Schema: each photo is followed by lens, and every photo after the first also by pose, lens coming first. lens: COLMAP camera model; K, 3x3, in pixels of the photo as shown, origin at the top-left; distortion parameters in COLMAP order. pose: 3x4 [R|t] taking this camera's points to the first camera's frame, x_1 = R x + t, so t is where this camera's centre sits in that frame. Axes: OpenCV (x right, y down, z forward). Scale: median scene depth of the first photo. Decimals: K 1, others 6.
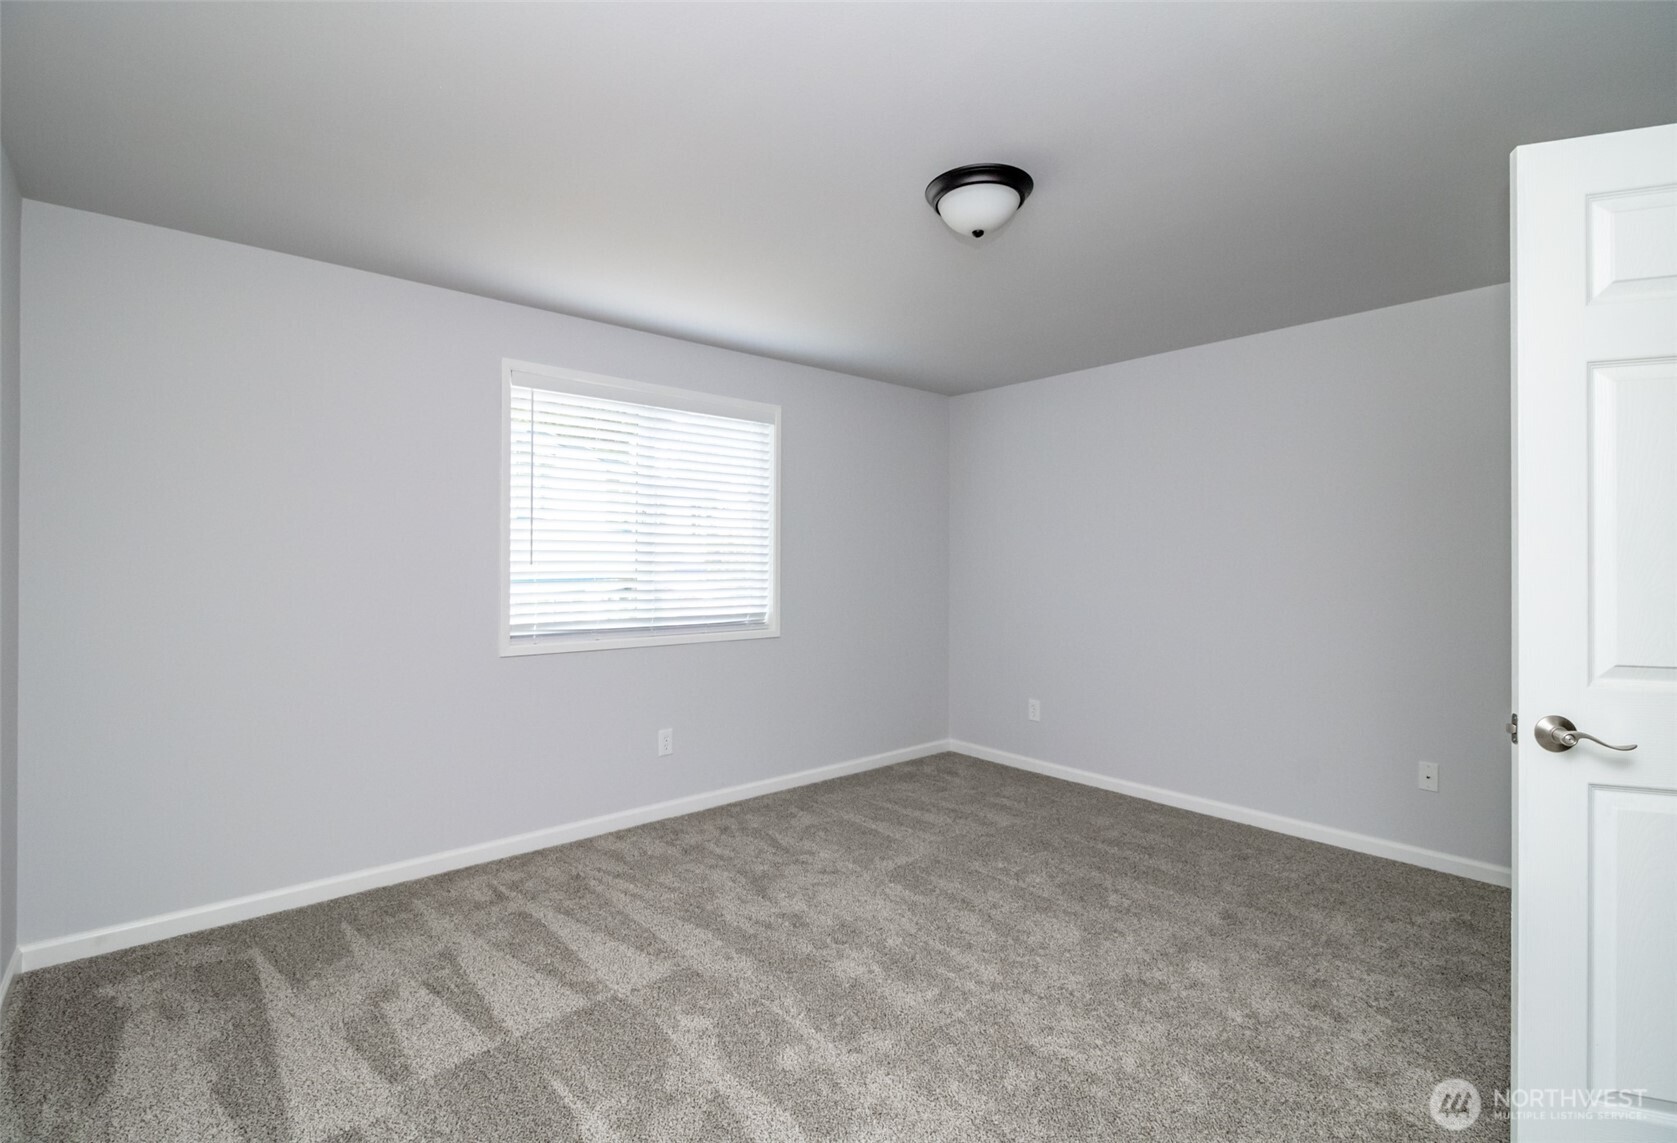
lens RADIAL K [[762.3, 0, 852.9], [0, 762.3, 581.8], [0, 0, 1]] dist [0.012030, -0.008394]
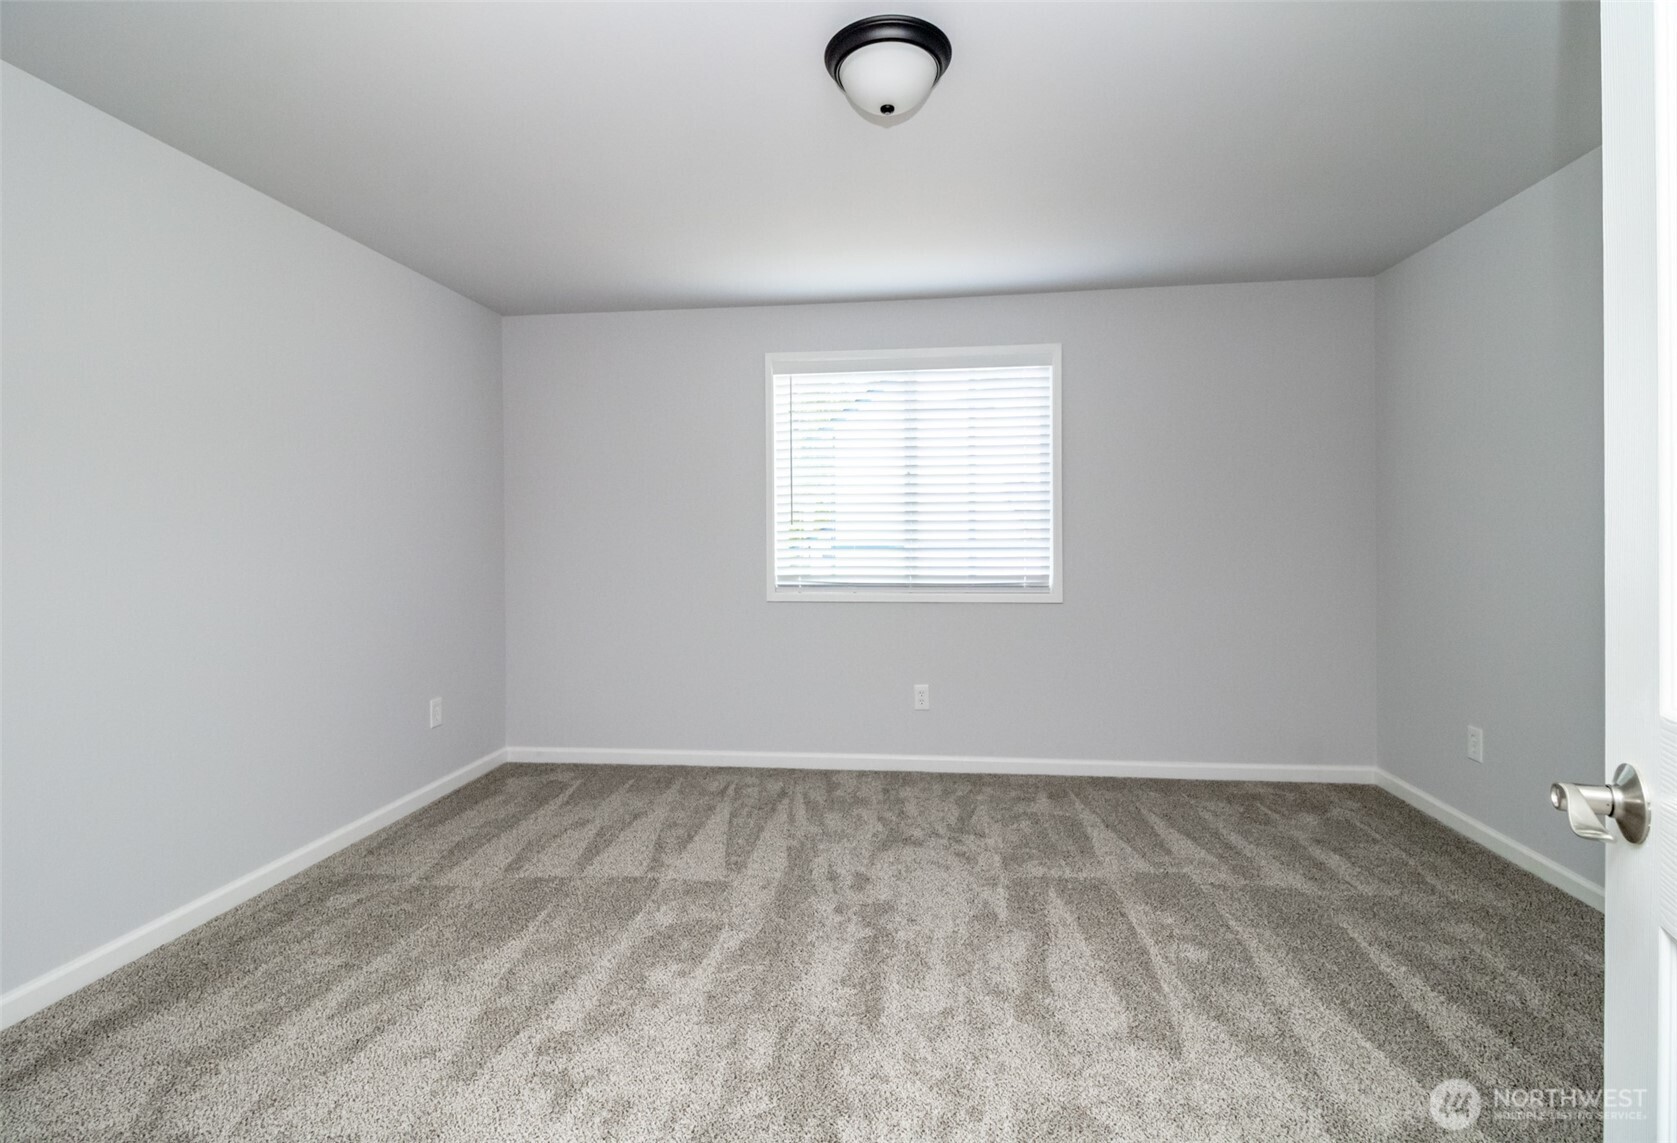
lens RADIAL K [[762.3, 0, 844.5], [0, 762.3, 556.7], [0, 0, 1]] dist [0.012030, -0.008394]
pose [[0.679432, 0.007041, -0.733705, 0.500136], [-0.007912, 0.999966, 0.002270, 0.023715], [0.733696, 0.004263, 0.679465, 0.265591]]
